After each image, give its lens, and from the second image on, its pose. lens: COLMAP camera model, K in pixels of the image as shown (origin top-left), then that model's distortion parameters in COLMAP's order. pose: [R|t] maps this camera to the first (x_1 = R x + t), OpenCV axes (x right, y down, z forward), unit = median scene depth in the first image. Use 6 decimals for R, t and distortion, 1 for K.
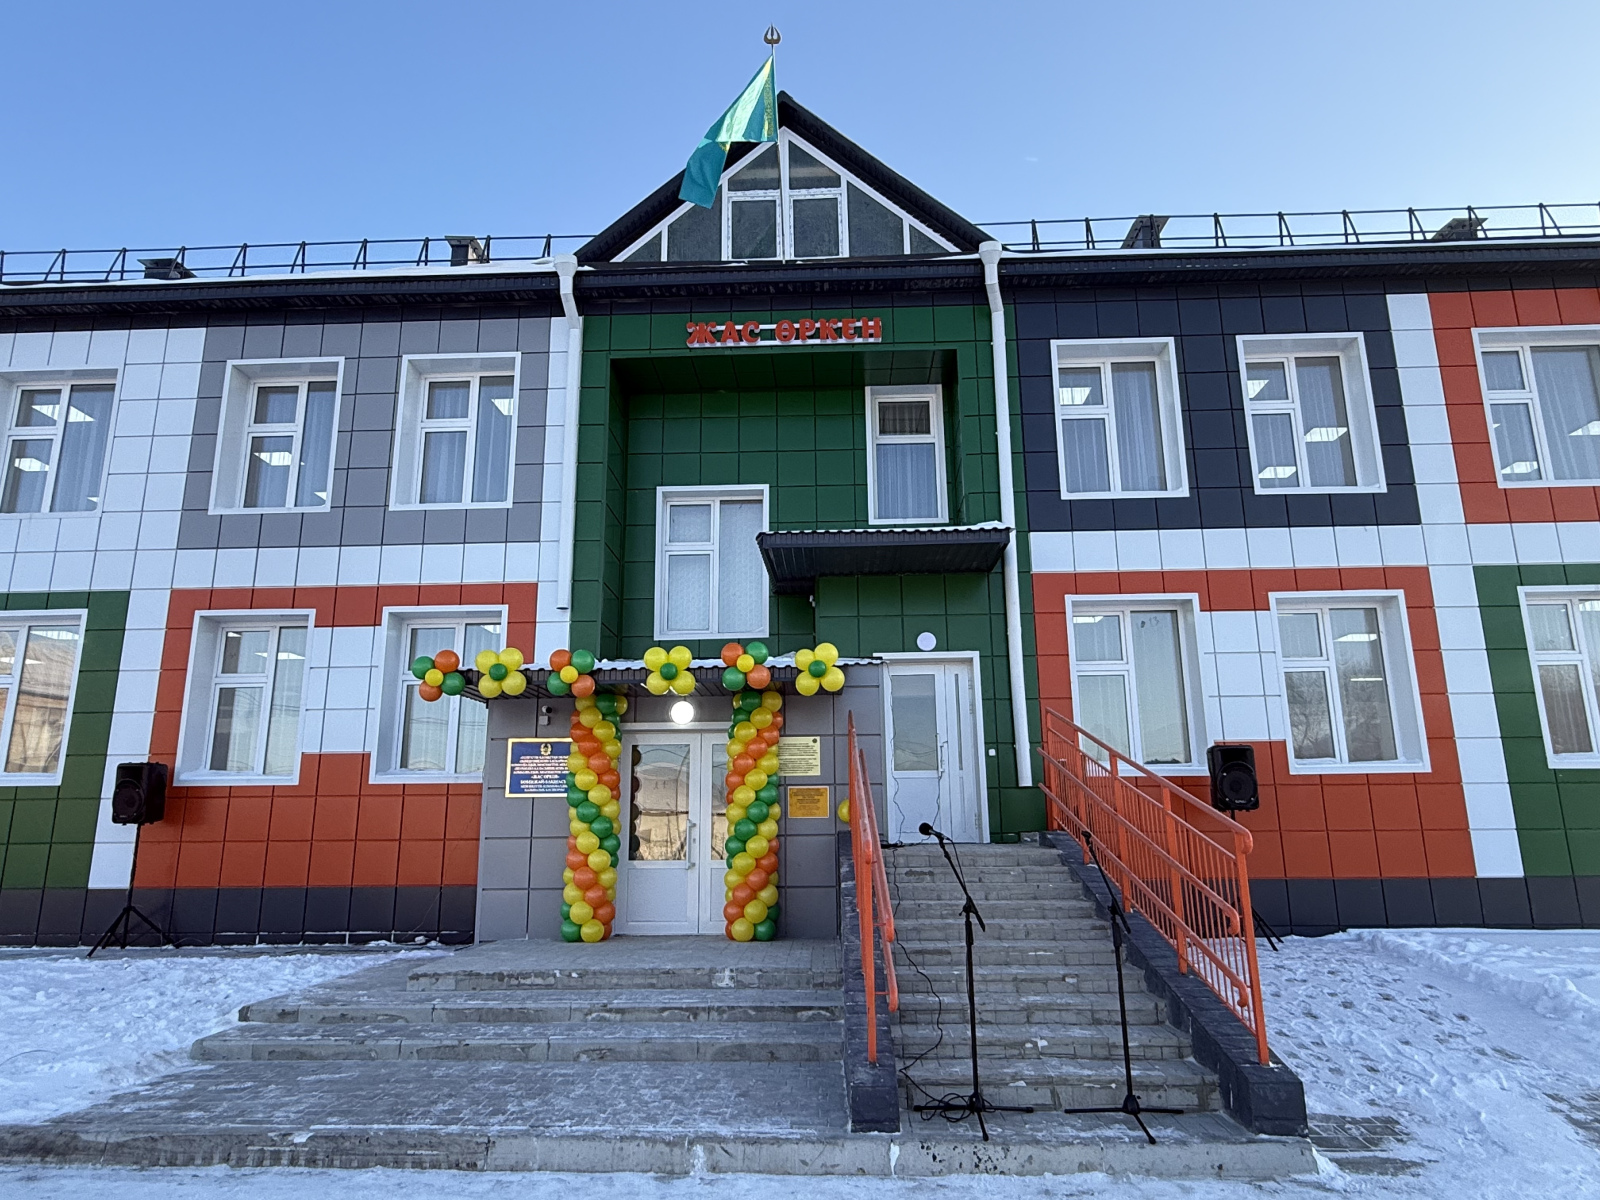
lens RADIAL K [[1000.5, 0, 800.0], [0, 1000.5, 600.0], [0, 0, 1]] dist [-0.000657, -0.001301]
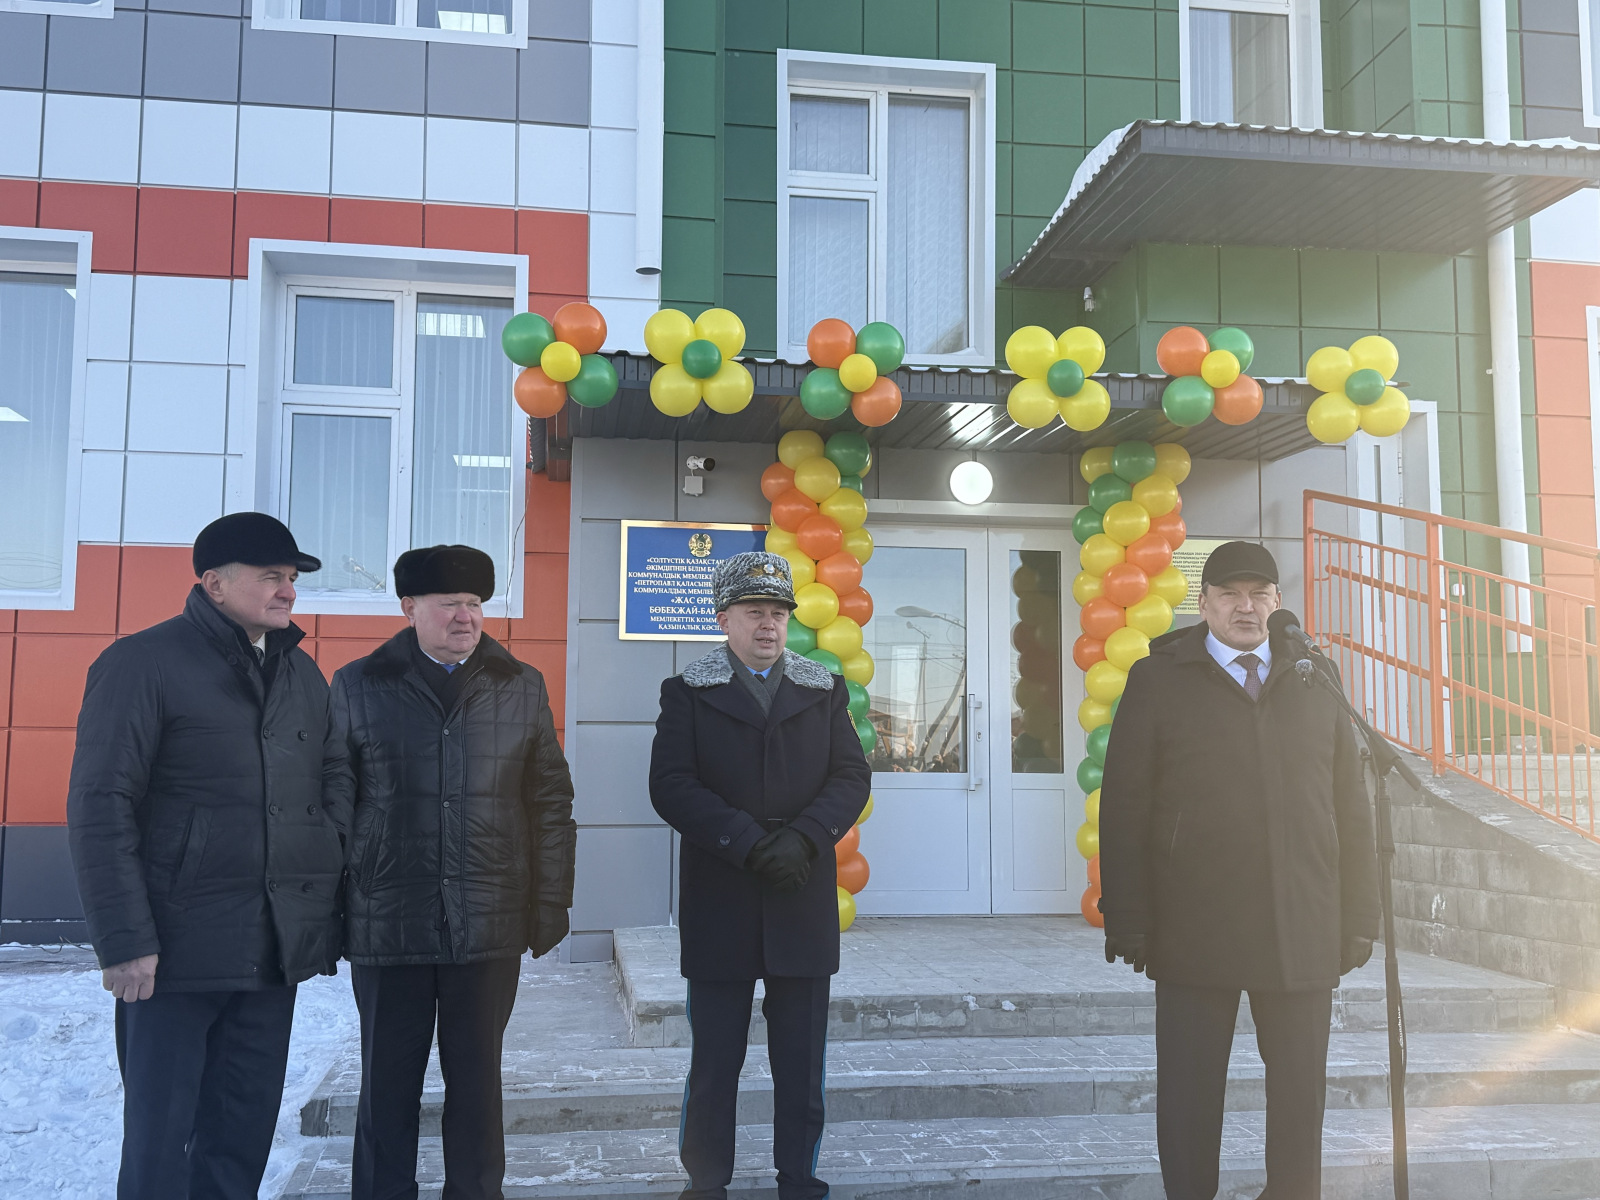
lens RADIAL K [[1538.1, 0, 800.0], [0, 1538.1, 600.0], [0, 0, 1]] dist [0.167318, -0.317744]
pose [[0.983064, 0.032482, 0.180363, -0.299889], [-0.054927, 0.991146, 0.120882, 0.073277], [-0.174839, -0.128741, 0.976144, 0.229803]]
